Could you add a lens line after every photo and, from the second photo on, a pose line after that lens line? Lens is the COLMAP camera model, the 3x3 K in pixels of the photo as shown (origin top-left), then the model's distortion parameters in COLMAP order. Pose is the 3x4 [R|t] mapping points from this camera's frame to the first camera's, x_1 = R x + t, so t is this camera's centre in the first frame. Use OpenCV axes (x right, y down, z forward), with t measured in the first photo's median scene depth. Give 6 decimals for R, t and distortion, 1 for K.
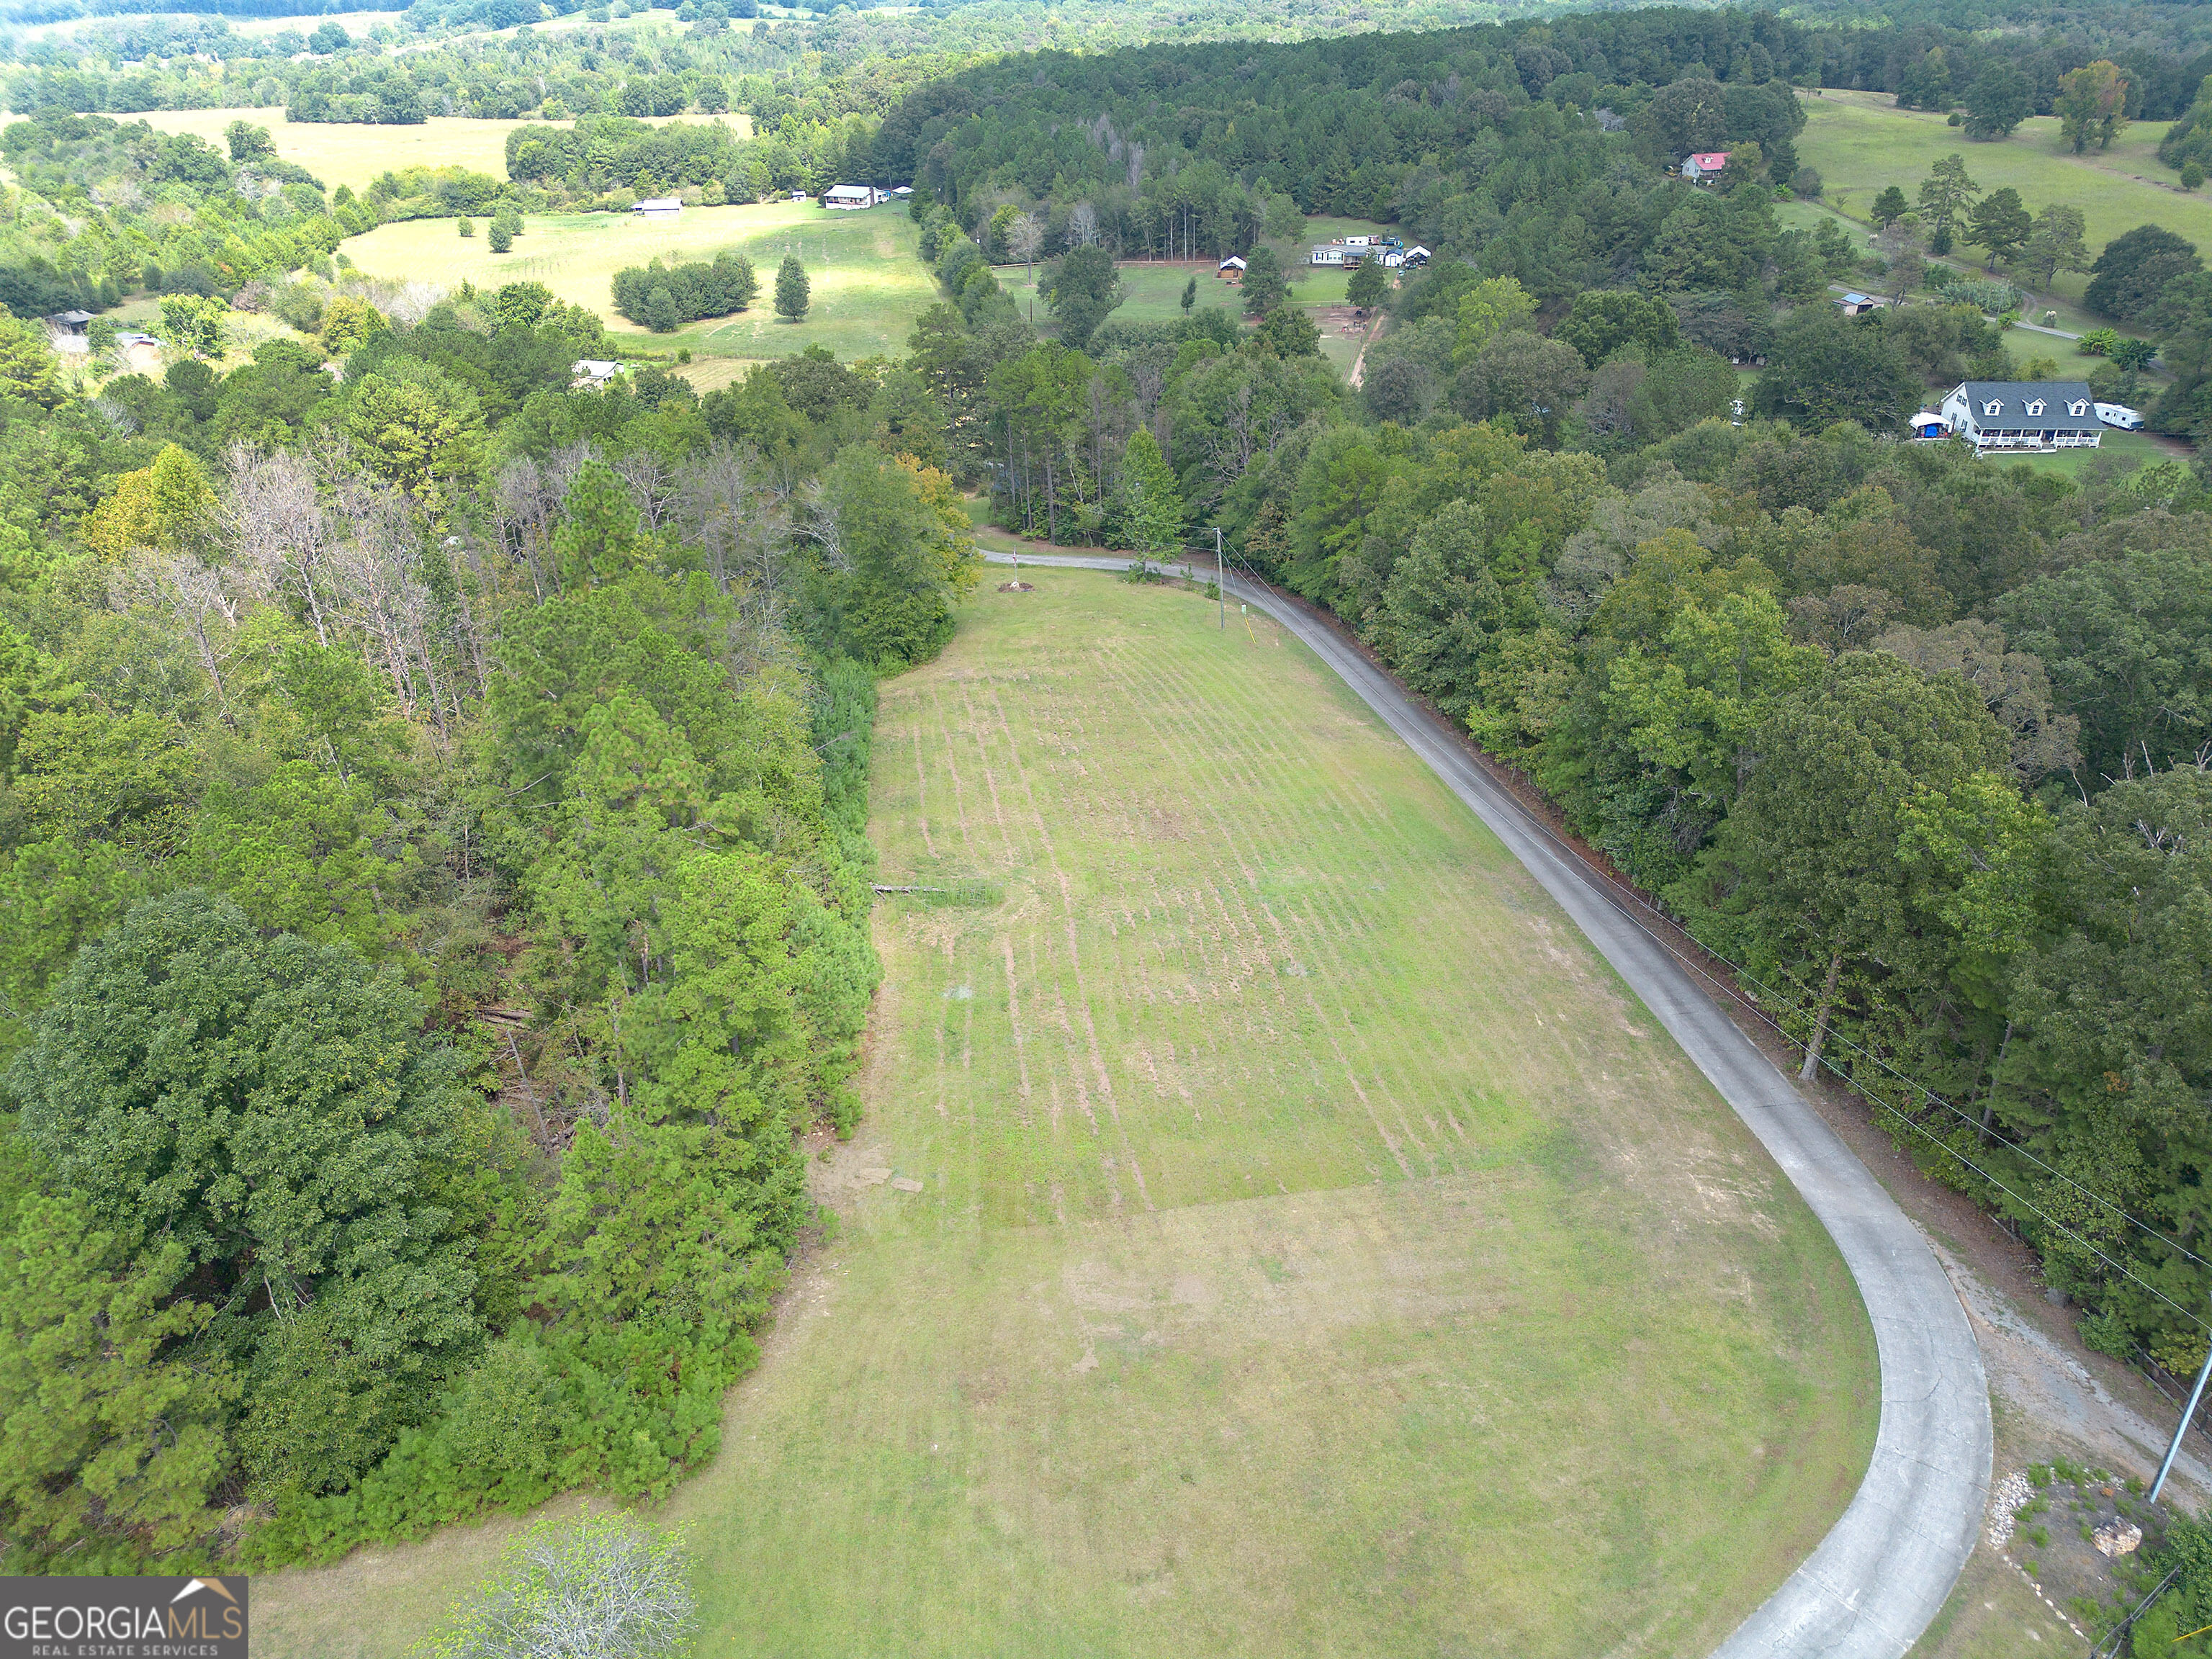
lens RADIAL K [[1579.8, 0, 1106.0], [0, 1579.8, 792.4], [0, 0, 1]] dist [0.073745, -0.052361]
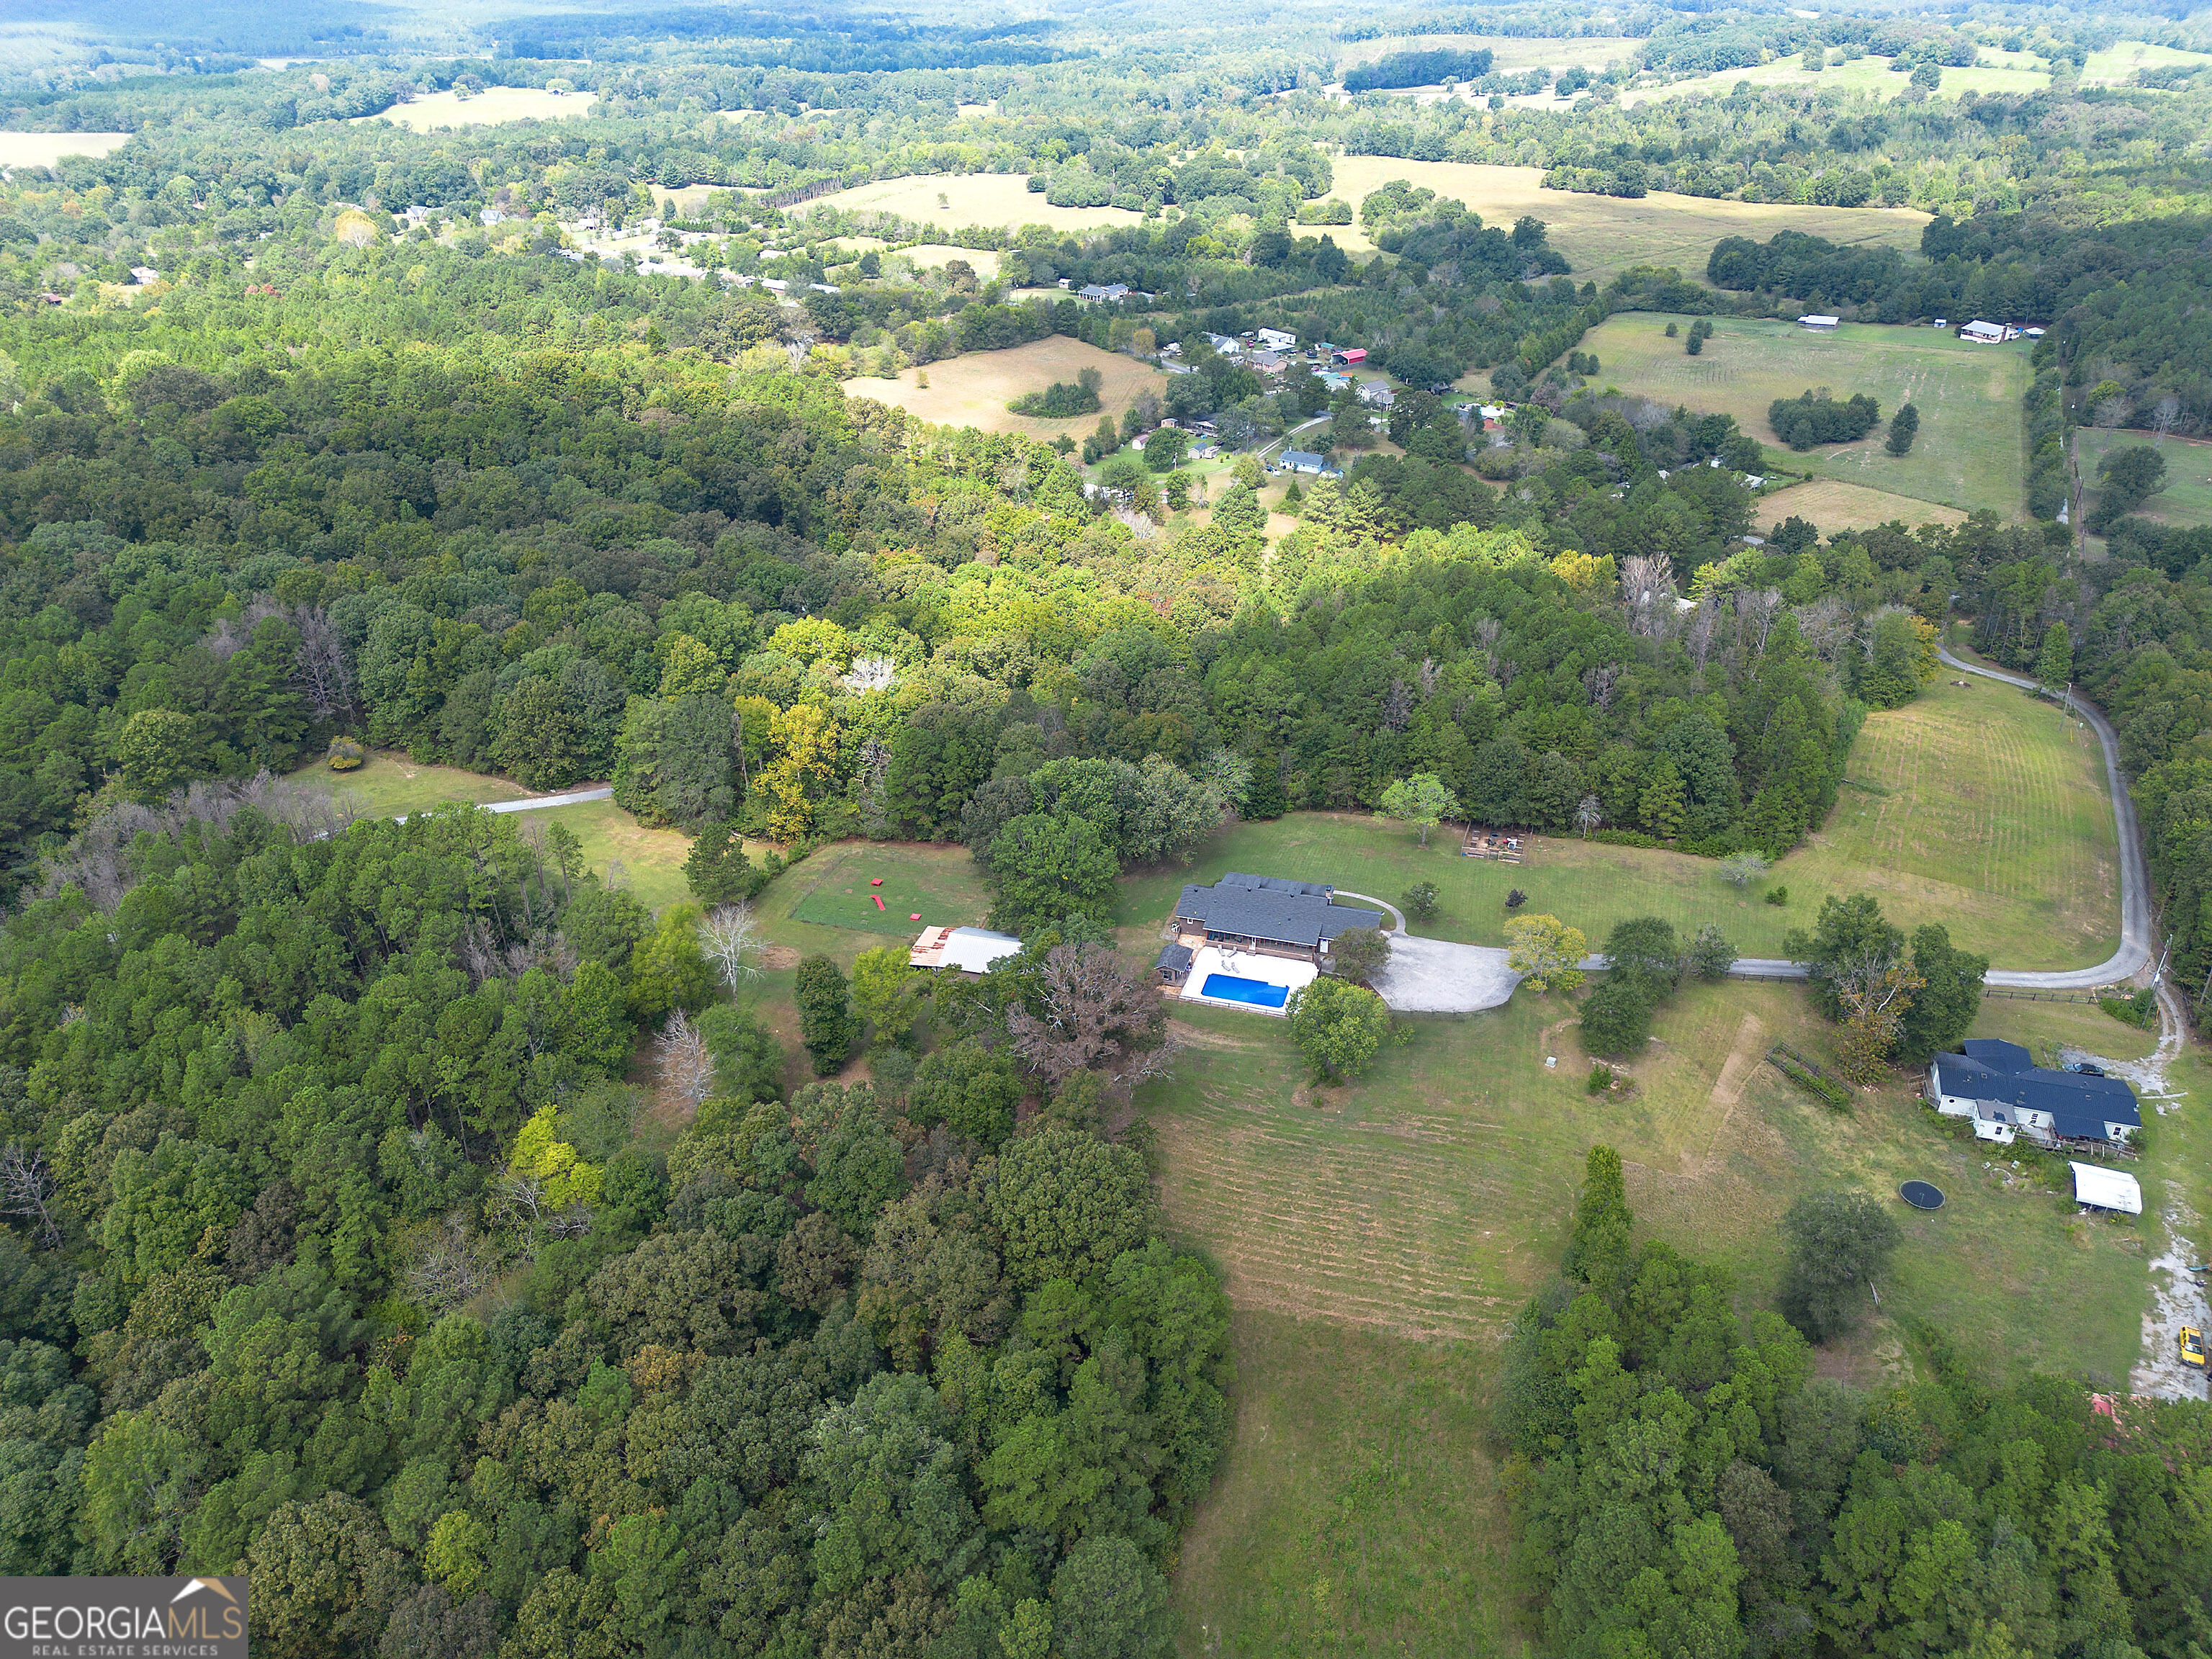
lens RADIAL K [[1579.8, 0, 1106.0], [0, 1579.8, 792.4], [0, 0, 1]] dist [0.073745, -0.052361]
pose [[0.798194, 0.285190, -0.530615, 0.060127], [-0.274553, 0.956258, 0.100955, 0.027847], [0.536196, 0.065101, 0.841579, -0.387624]]
